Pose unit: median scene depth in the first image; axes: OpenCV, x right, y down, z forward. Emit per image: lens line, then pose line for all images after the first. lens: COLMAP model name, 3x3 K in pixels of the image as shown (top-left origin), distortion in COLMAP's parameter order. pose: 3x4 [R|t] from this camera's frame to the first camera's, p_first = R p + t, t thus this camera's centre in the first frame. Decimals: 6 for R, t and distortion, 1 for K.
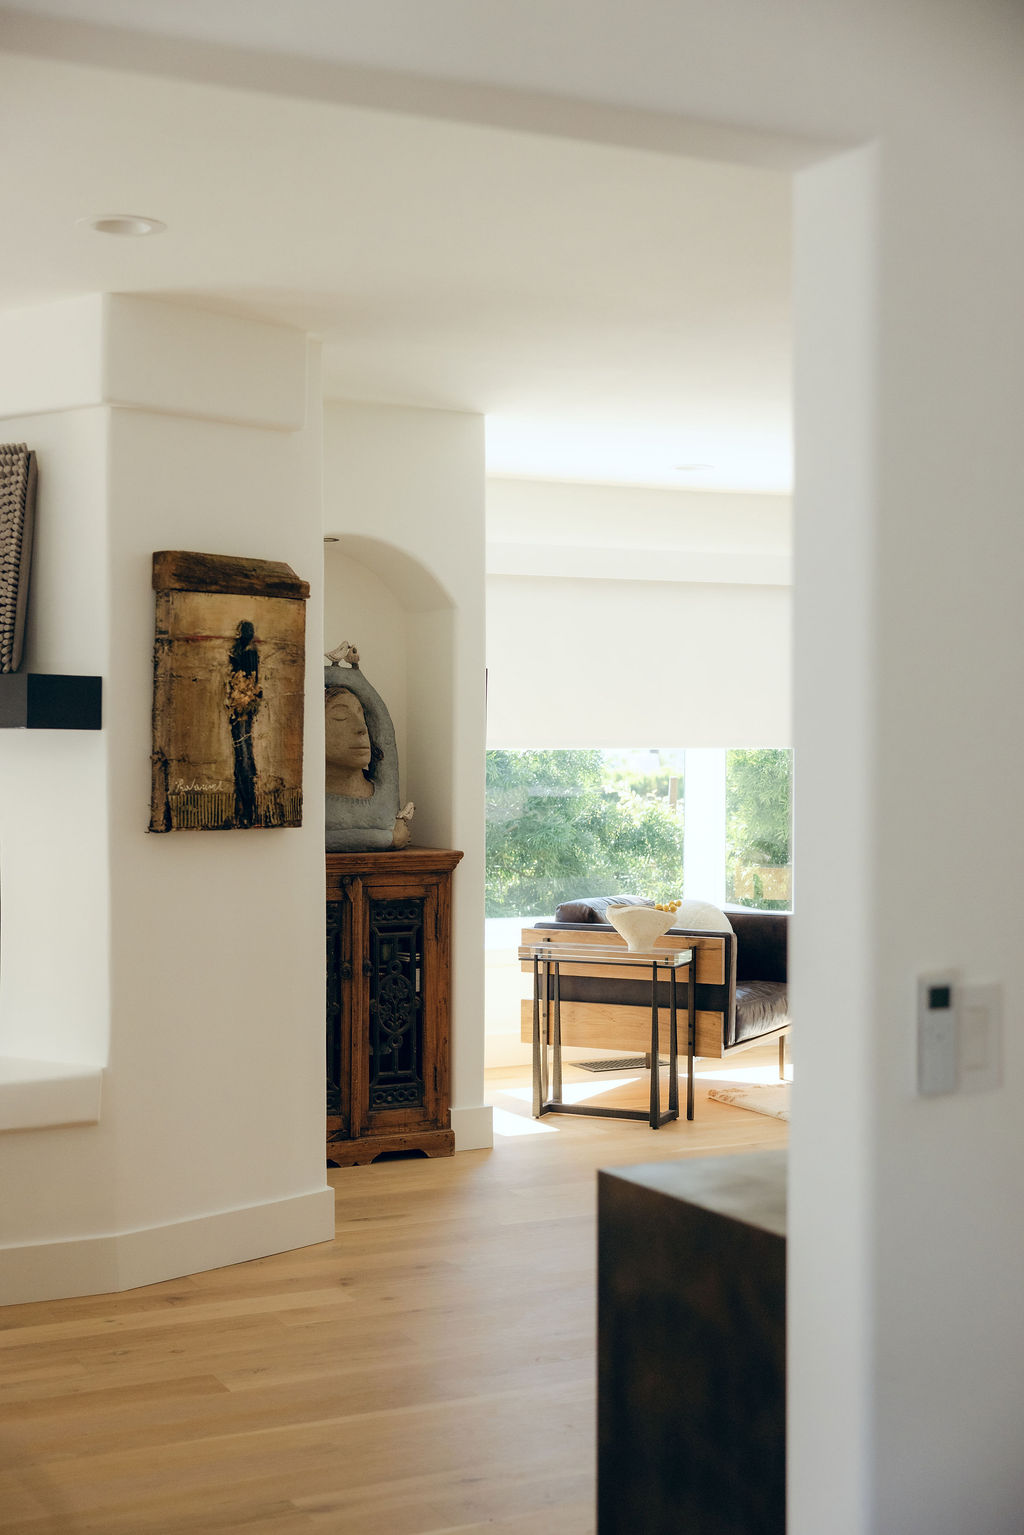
lens RADIAL K [[2116.1, 0, 510.3], [0, 2116.1, 769.3], [0, 0, 1]] dist [0.026273, 0.000000]
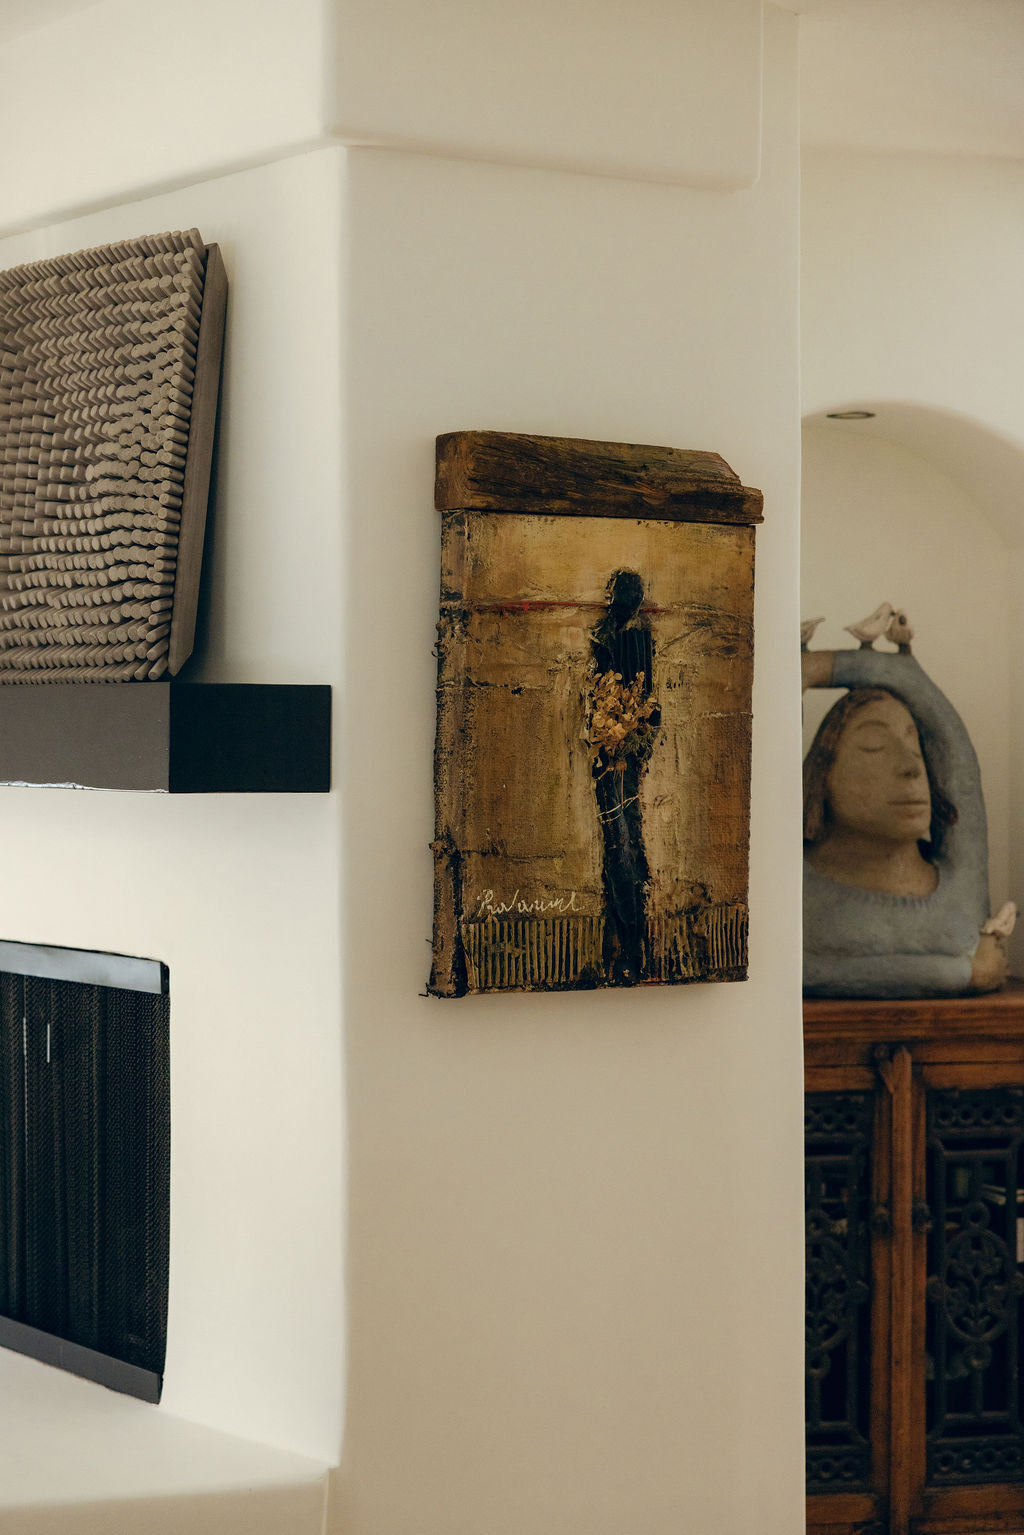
lens RADIAL K [[2837.7, 0, 510.5], [0, 2837.7, 759.4], [0, 0, 1]] dist [0.067693, 0.000000]
pose [[0.965711, 0.003274, -0.259599, 0.022007], [-0.003402, 0.999994, -0.000043, -0.025378], [0.259598, 0.000925, 0.965716, 0.346423]]
